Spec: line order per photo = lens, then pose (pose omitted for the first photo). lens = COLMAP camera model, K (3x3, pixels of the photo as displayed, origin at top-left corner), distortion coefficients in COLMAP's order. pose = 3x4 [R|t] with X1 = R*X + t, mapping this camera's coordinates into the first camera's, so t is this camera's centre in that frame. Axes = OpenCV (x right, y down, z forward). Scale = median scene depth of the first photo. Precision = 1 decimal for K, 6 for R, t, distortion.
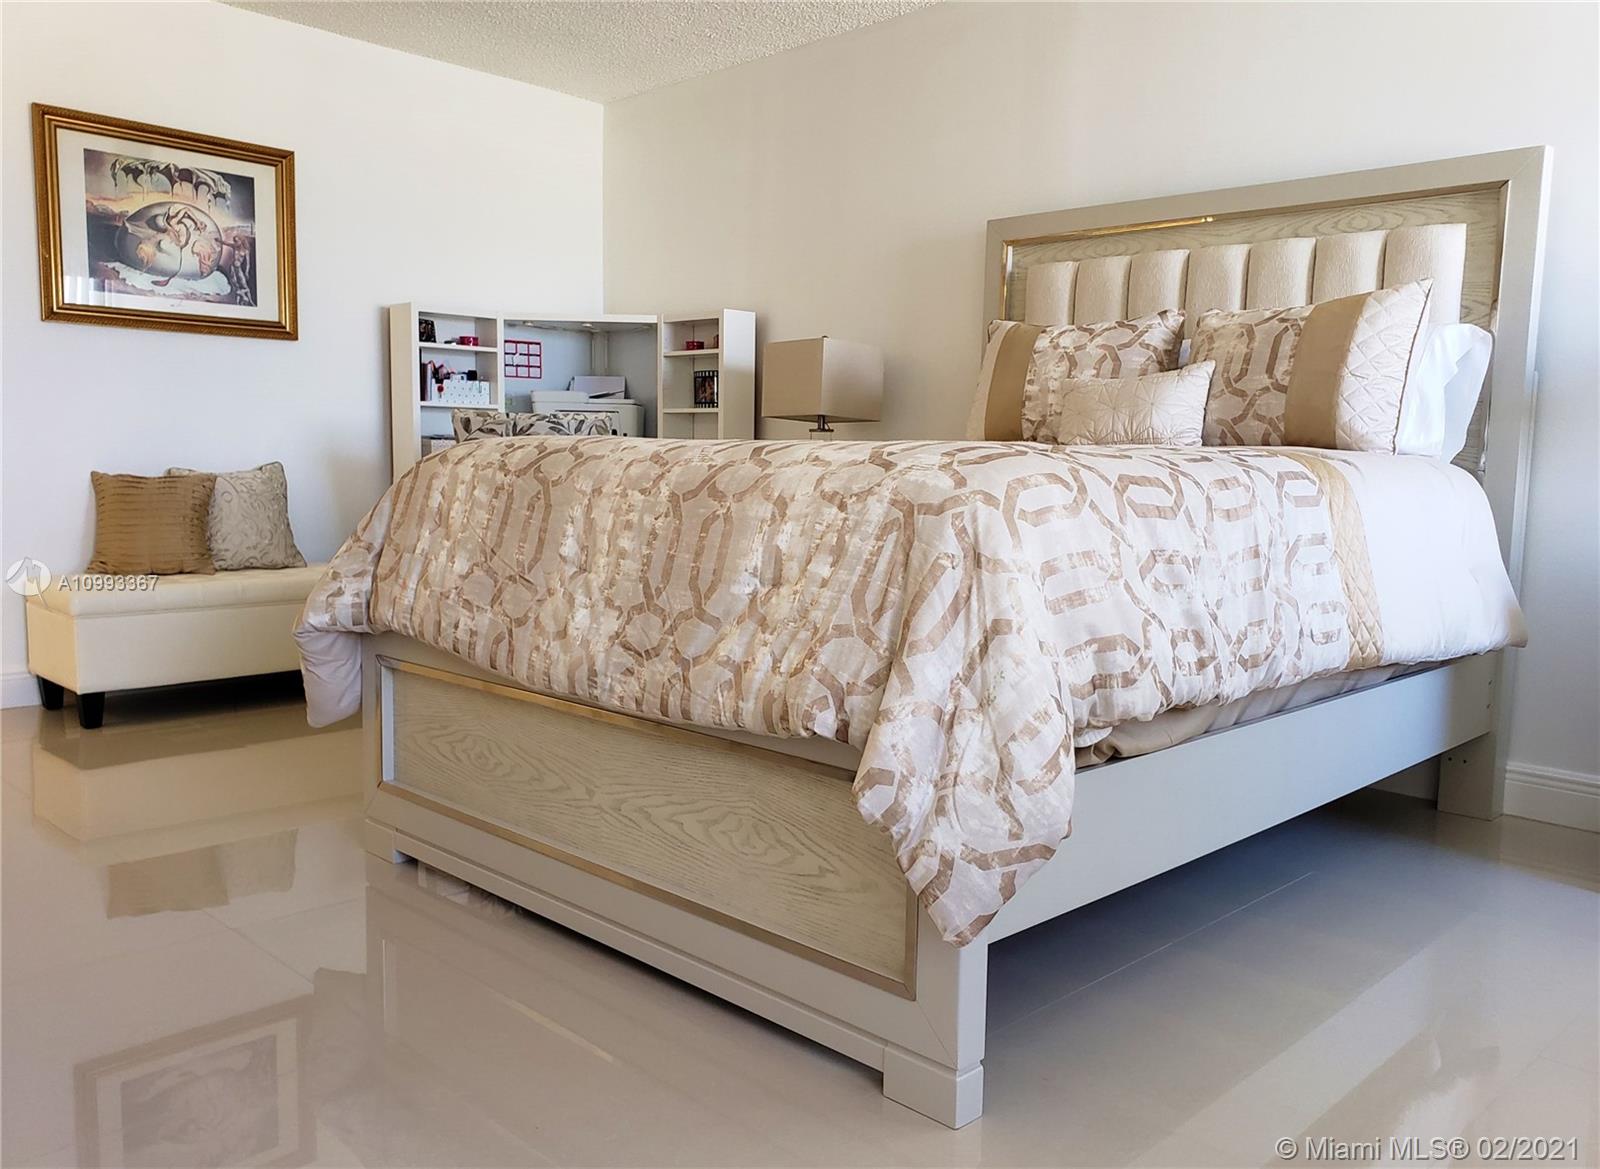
lens RADIAL K [[1302.3, 0, 833.7], [0, 1302.3, 580.0], [0, 0, 1]] dist [0.027956, -0.004391]
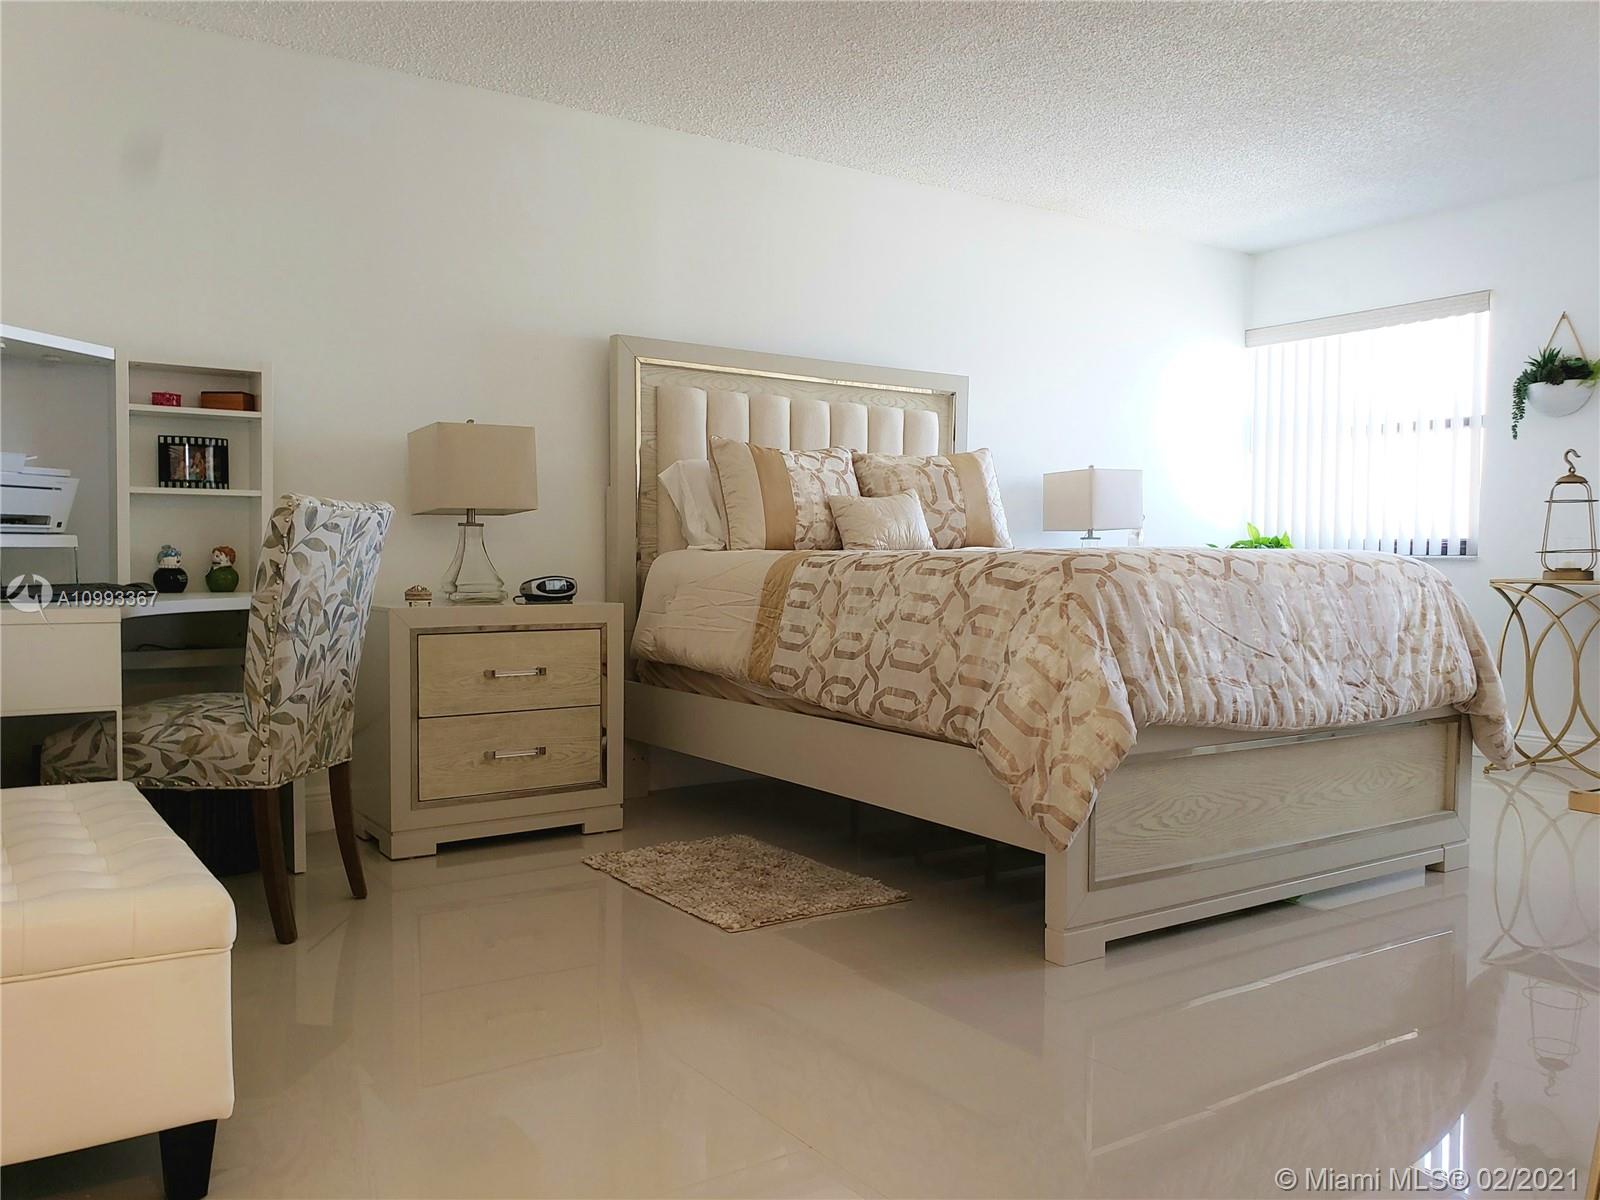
lens RADIAL K [[1264.0, 0, 800.0], [0, 1264.0, 600.0], [0, 0, 1]] dist [0.063950, -0.079961]
pose [[0.187713, -0.051485, 0.980874, -0.876518], [0.091249, 0.995221, 0.034775, -0.079581], [-0.977976, 0.082976, 0.191514, 0.659741]]
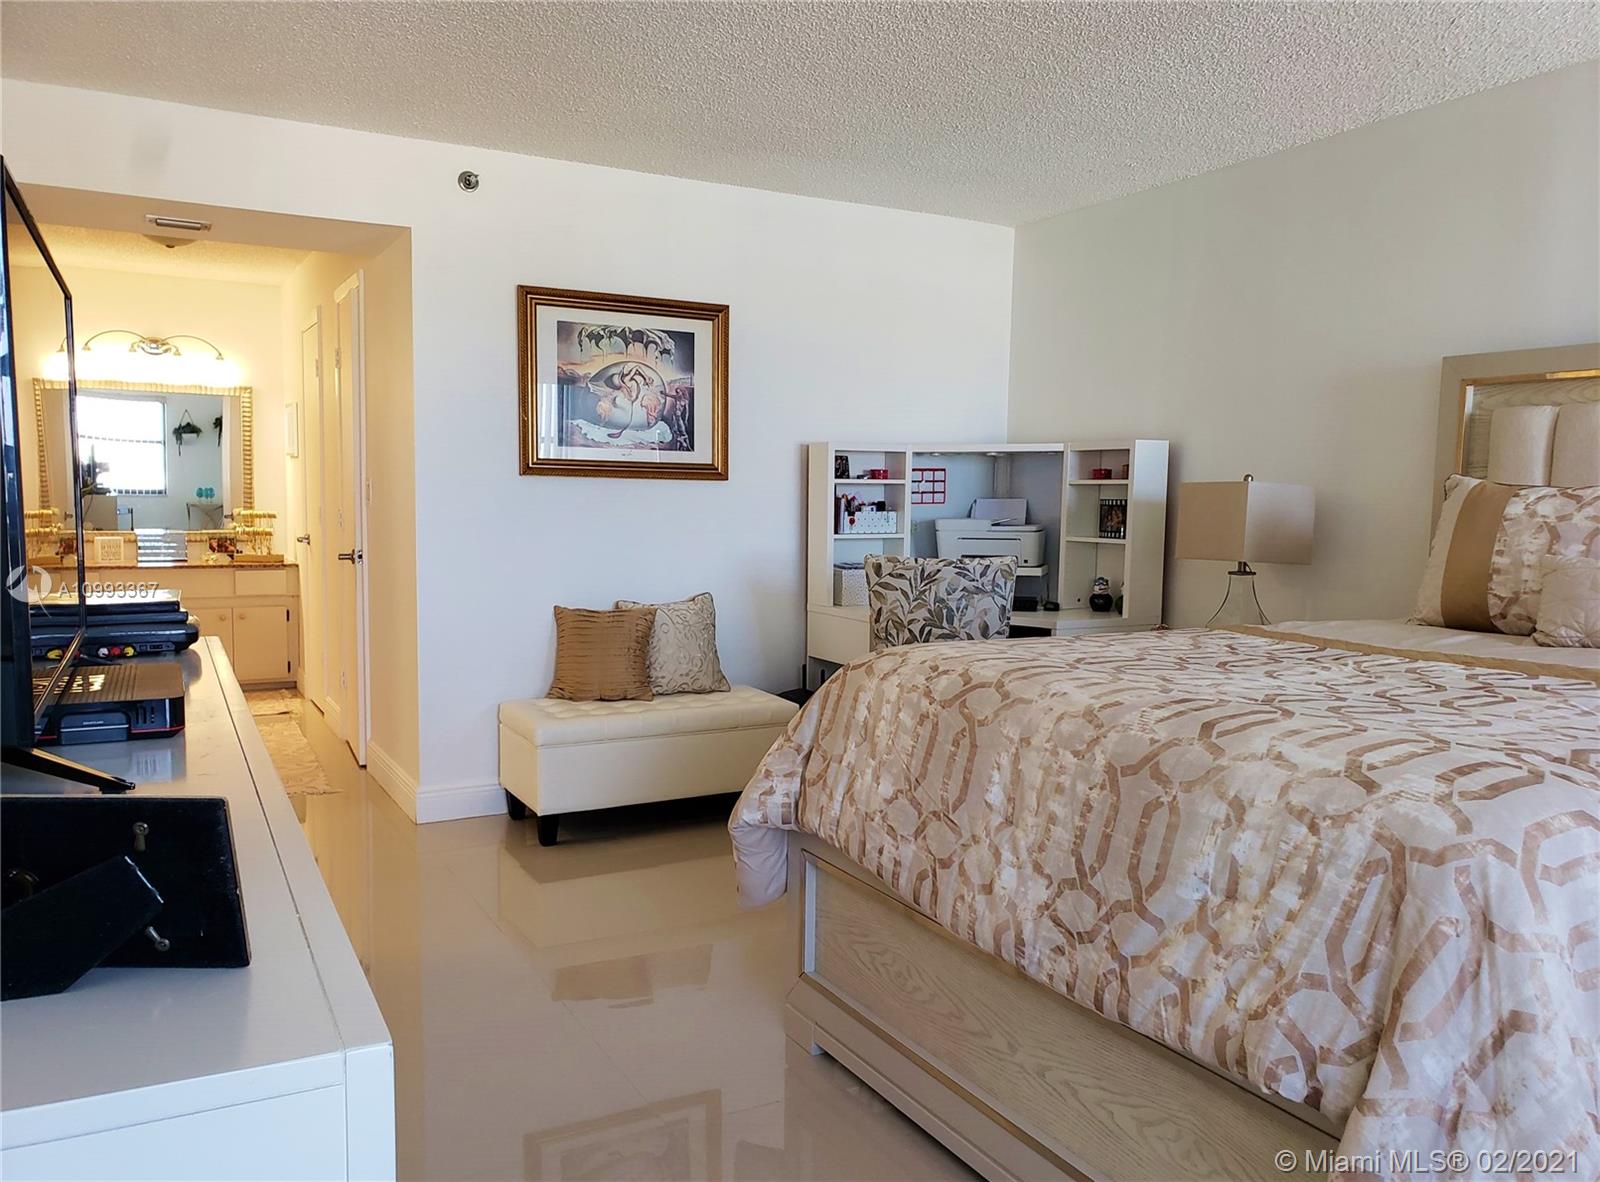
lens RADIAL K [[1269.5, 0, 839.5], [0, 1269.5, 616.5], [0, 0, 1]] dist [0.108123, -0.117254]
pose [[0.959214, 0.023944, -0.281665, -0.025548], [-0.024373, 0.999701, 0.001981, -0.084336], [0.281628, 0.004965, 0.959511, 0.022697]]
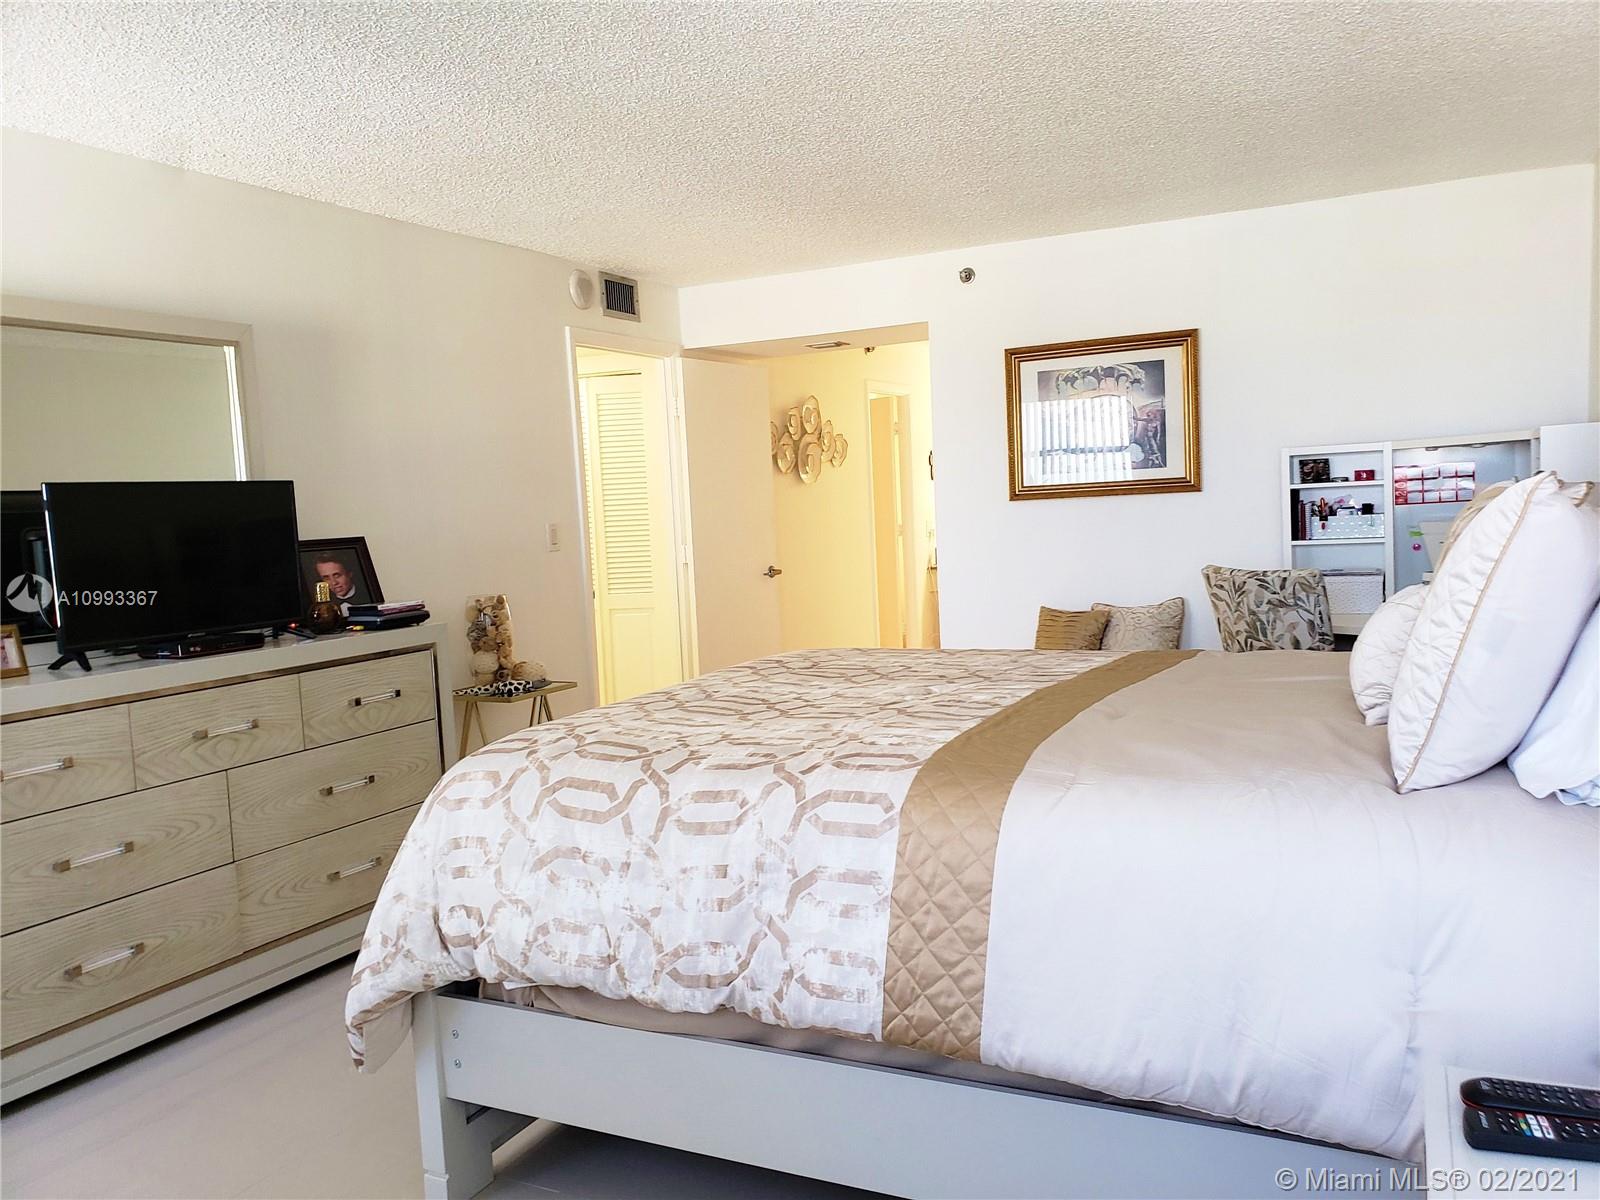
lens RADIAL K [[1264.0, 0, 800.0], [0, 1264.0, 600.0], [0, 0, 1]] dist [0.063950, -0.079961]
pose [[0.295414, 0.044106, -0.954351, 0.621944], [-0.033857, 0.998790, 0.035679, -0.131247], [0.954769, 0.021771, 0.296550, 0.384563]]
